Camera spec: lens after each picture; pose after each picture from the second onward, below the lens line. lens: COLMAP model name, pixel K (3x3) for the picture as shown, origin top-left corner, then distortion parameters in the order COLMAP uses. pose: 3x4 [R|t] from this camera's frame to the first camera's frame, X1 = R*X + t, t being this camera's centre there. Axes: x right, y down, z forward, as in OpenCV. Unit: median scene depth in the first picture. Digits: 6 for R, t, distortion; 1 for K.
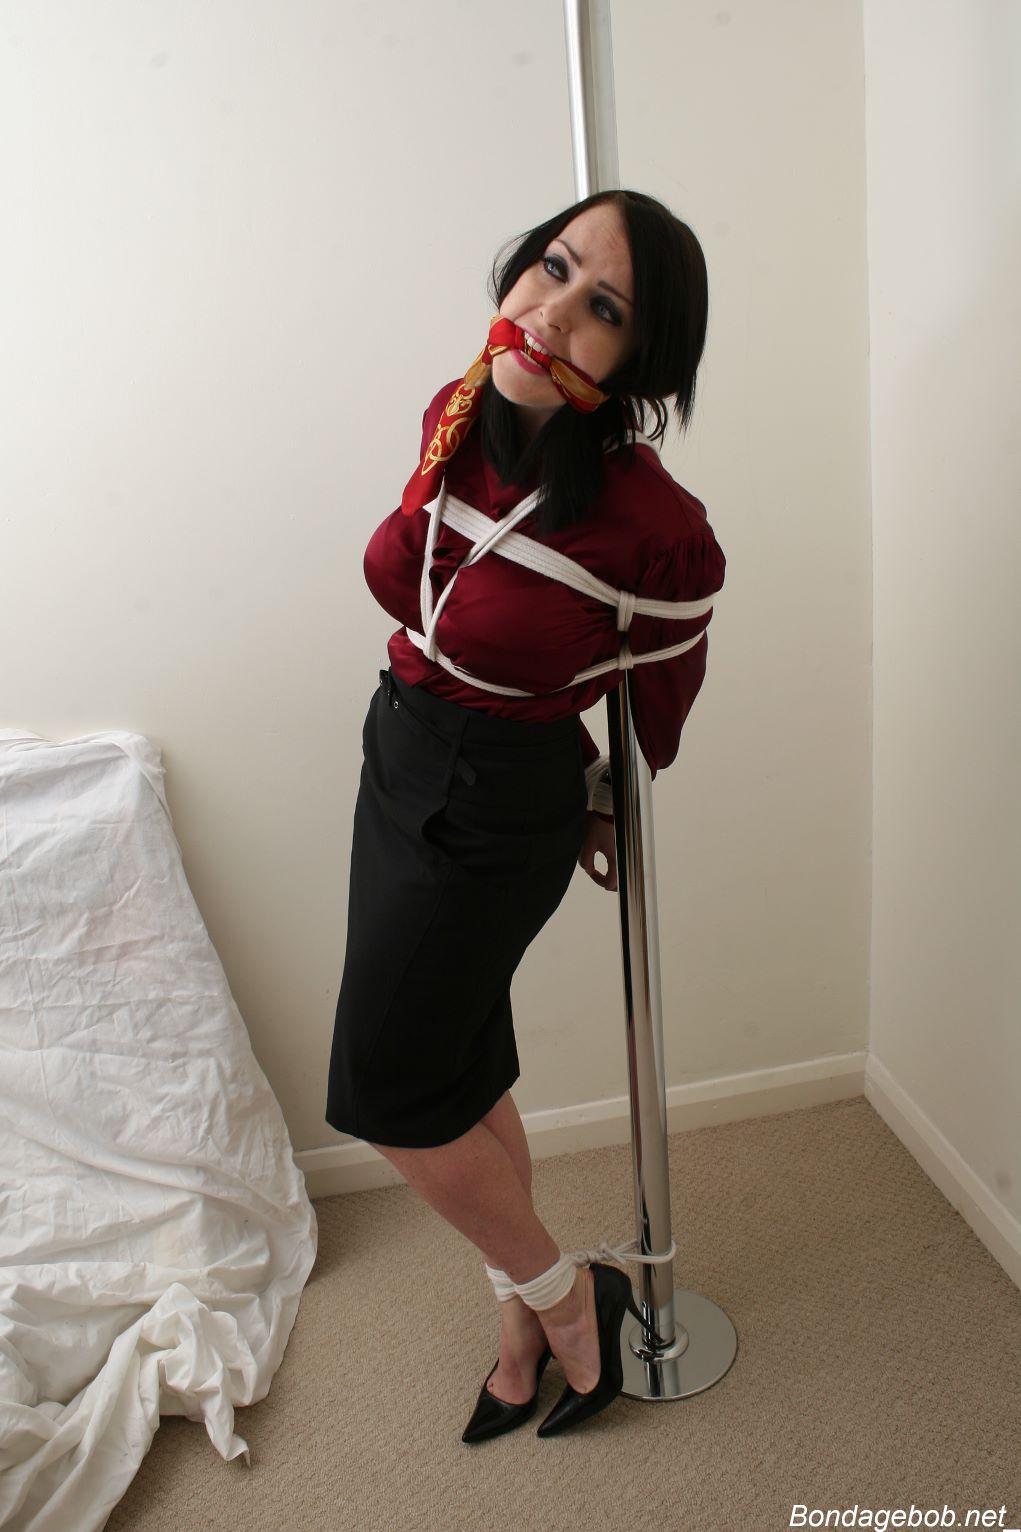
lens RADIAL K [[1383.9, 0, 513.0], [0, 1383.9, 749.5], [0, 0, 1]] dist [-0.154831, 0.157942]
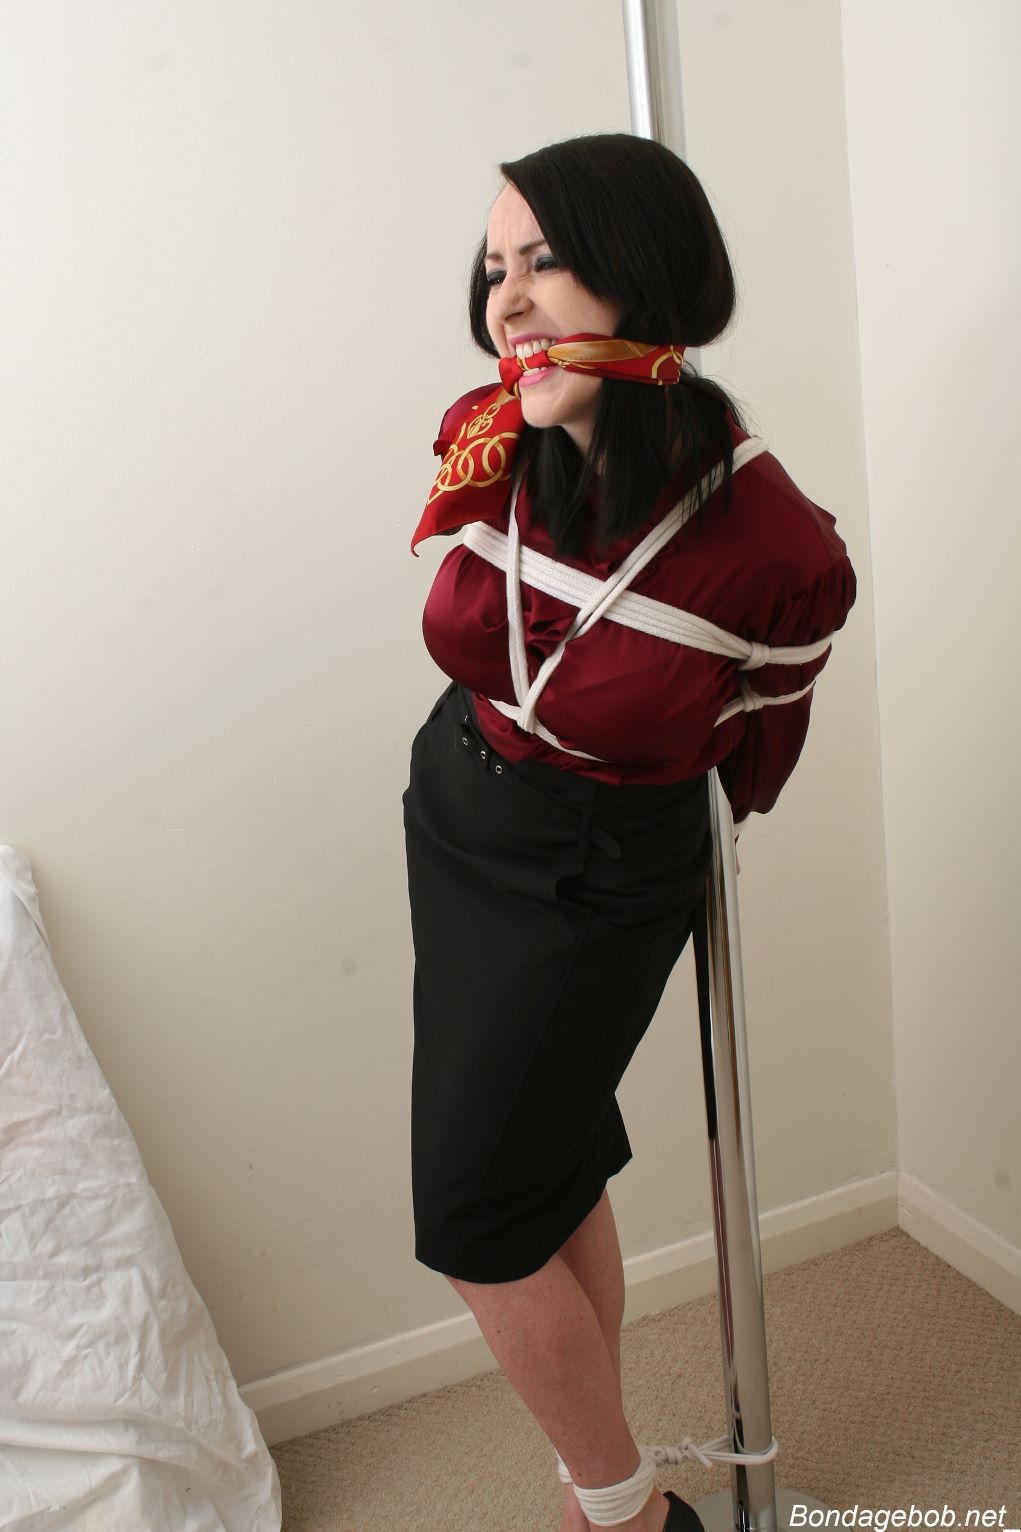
lens RADIAL K [[1881.2, 0, 510.5], [0, 1881.2, 766.0], [0, 0, 1]] dist [-0.073937, 0.141436]
pose [[0.973386, -0.077841, 0.215546, -0.221368], [0.091783, 0.994235, -0.055431, 0.029076], [-0.209989, 0.073739, 0.974919, -0.059682]]
